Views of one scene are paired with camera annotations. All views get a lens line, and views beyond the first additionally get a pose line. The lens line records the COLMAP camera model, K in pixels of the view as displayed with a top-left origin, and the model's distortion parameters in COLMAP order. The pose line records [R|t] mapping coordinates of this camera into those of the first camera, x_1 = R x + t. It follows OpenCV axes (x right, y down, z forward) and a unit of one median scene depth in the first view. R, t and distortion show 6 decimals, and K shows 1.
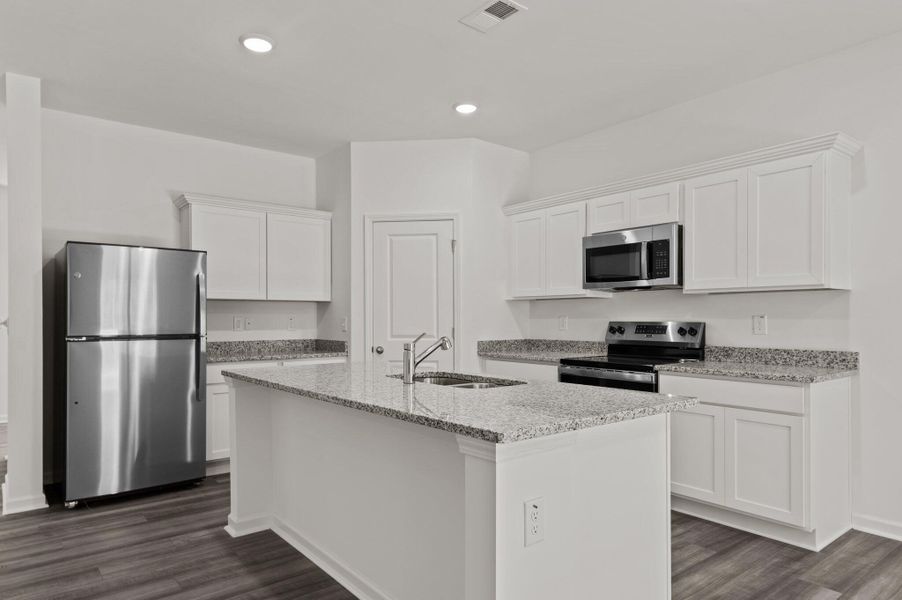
lens RADIAL K [[559.0, 0, 452.6], [0, 559.0, 317.4], [0, 0, 1]] dist [0.001342, 0.000481]
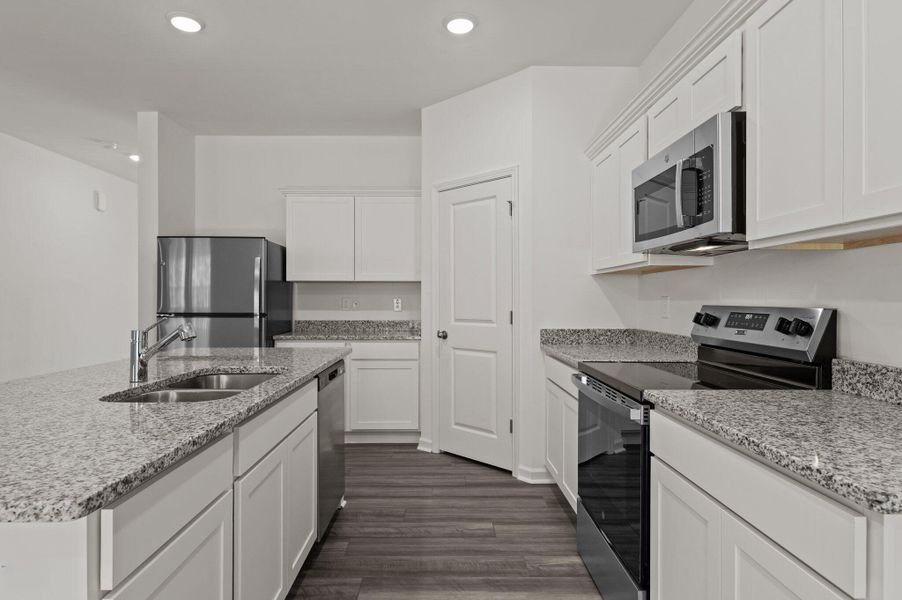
lens RADIAL K [[501.9, 0, 451.0], [0, 501.9, 300.0], [0, 0, 1]] dist [-0.000733, 0.000683]
pose [[0.786429, 0.002956, -0.617674, 0.432115], [-0.001817, 0.999995, 0.002472, 0.000885], [0.617678, -0.000821, 0.786430, 0.439944]]
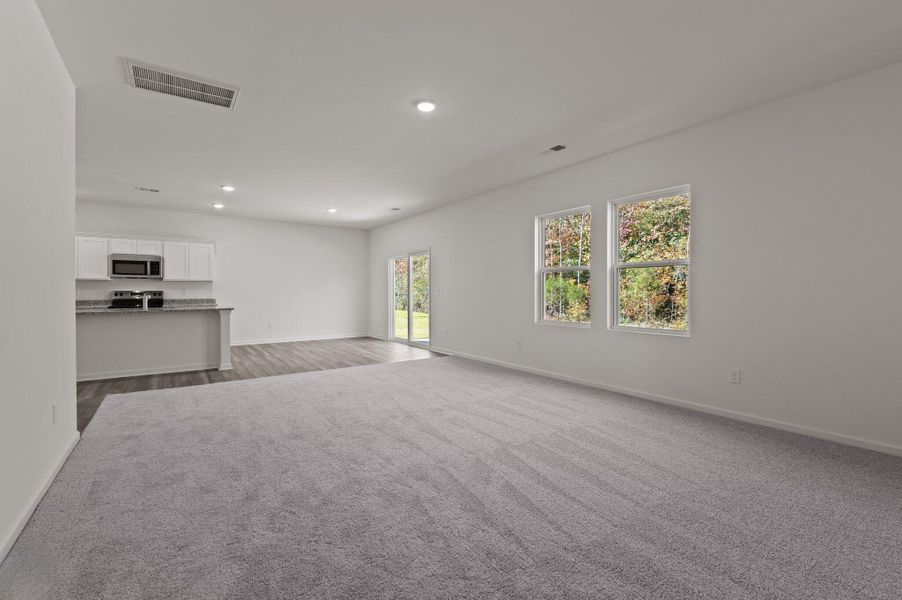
lens RADIAL K [[420.0, 0, 451.0], [0, 420.0, 300.0], [0, 0, 1]] dist [0.000291, 0.000100]
pose [[0.078316, -0.018130, 0.996764, -1.454224], [-0.004281, 0.999819, 0.018522, 0.008452], [-0.996919, -0.005717, 0.078224, -0.573598]]
